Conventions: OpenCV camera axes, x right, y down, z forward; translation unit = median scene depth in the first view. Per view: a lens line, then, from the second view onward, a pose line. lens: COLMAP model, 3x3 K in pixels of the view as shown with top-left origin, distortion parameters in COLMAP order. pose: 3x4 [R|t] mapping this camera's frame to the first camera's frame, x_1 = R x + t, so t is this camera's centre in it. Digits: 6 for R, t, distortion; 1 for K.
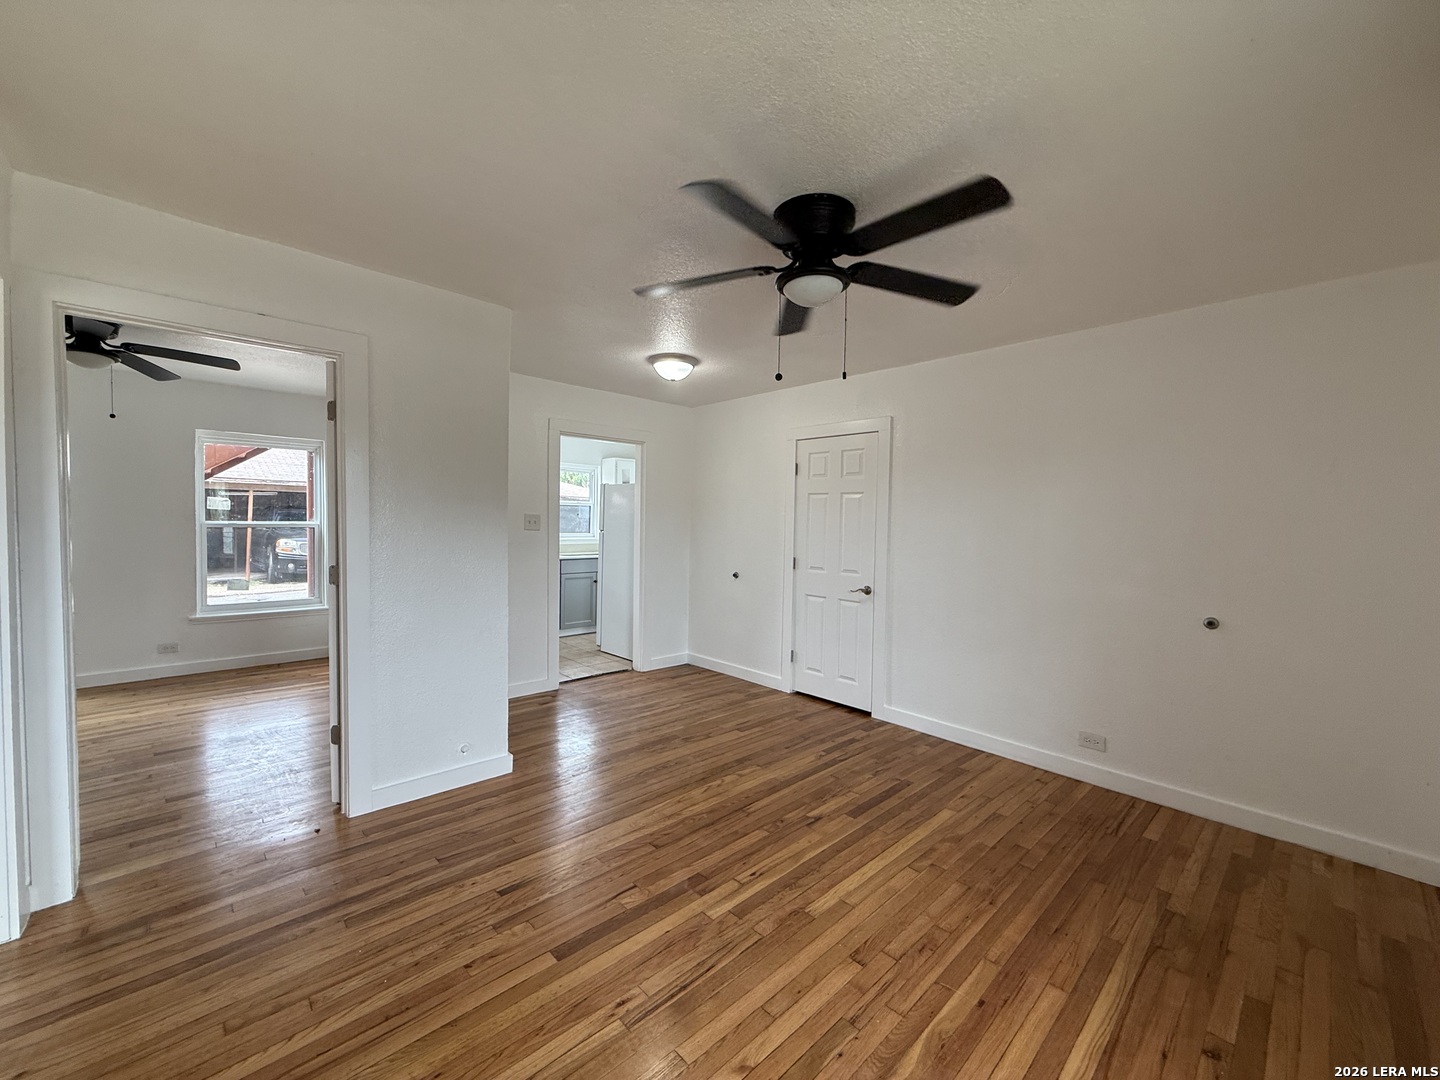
lens RADIAL K [[574.1, 0, 702.8], [0, 574.1, 541.8], [0, 0, 1]] dist [-0.000307, 0.000059]
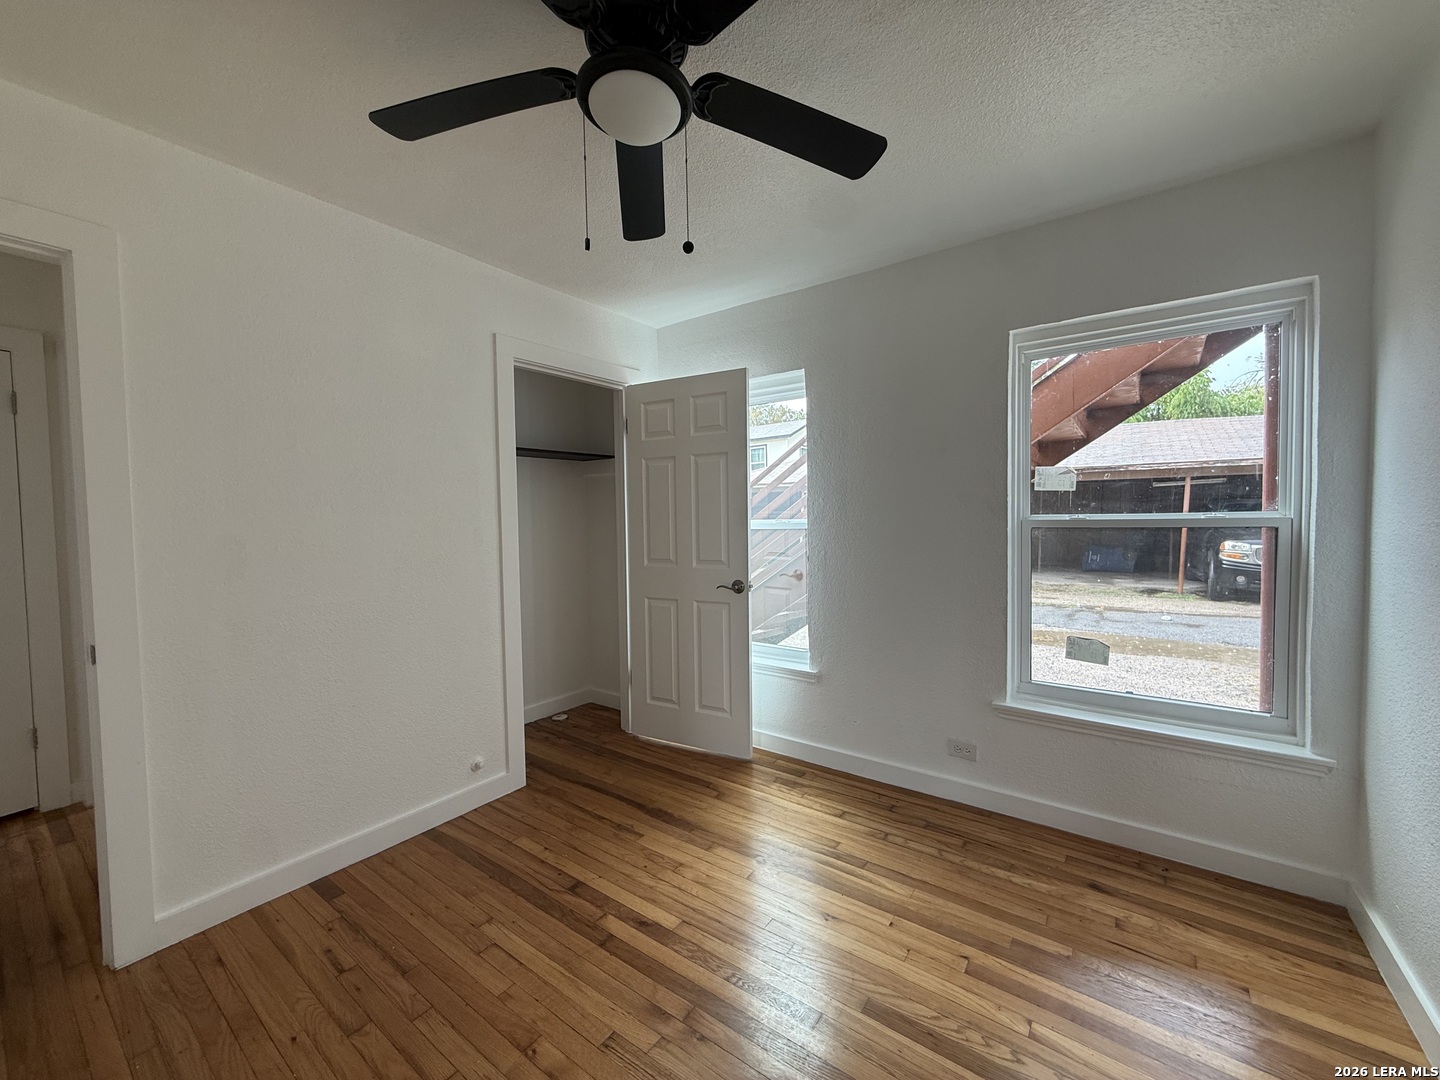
lens RADIAL K [[572.6, 0, 716.4], [0, 572.6, 540.5], [0, 0, 1]] dist [-0.001093, 0.000334]
pose [[0.195384, 0.019884, -0.980525, -0.400990], [-0.016909, 0.999714, 0.016904, -0.016860], [0.980581, 0.013277, 0.195665, 0.595565]]
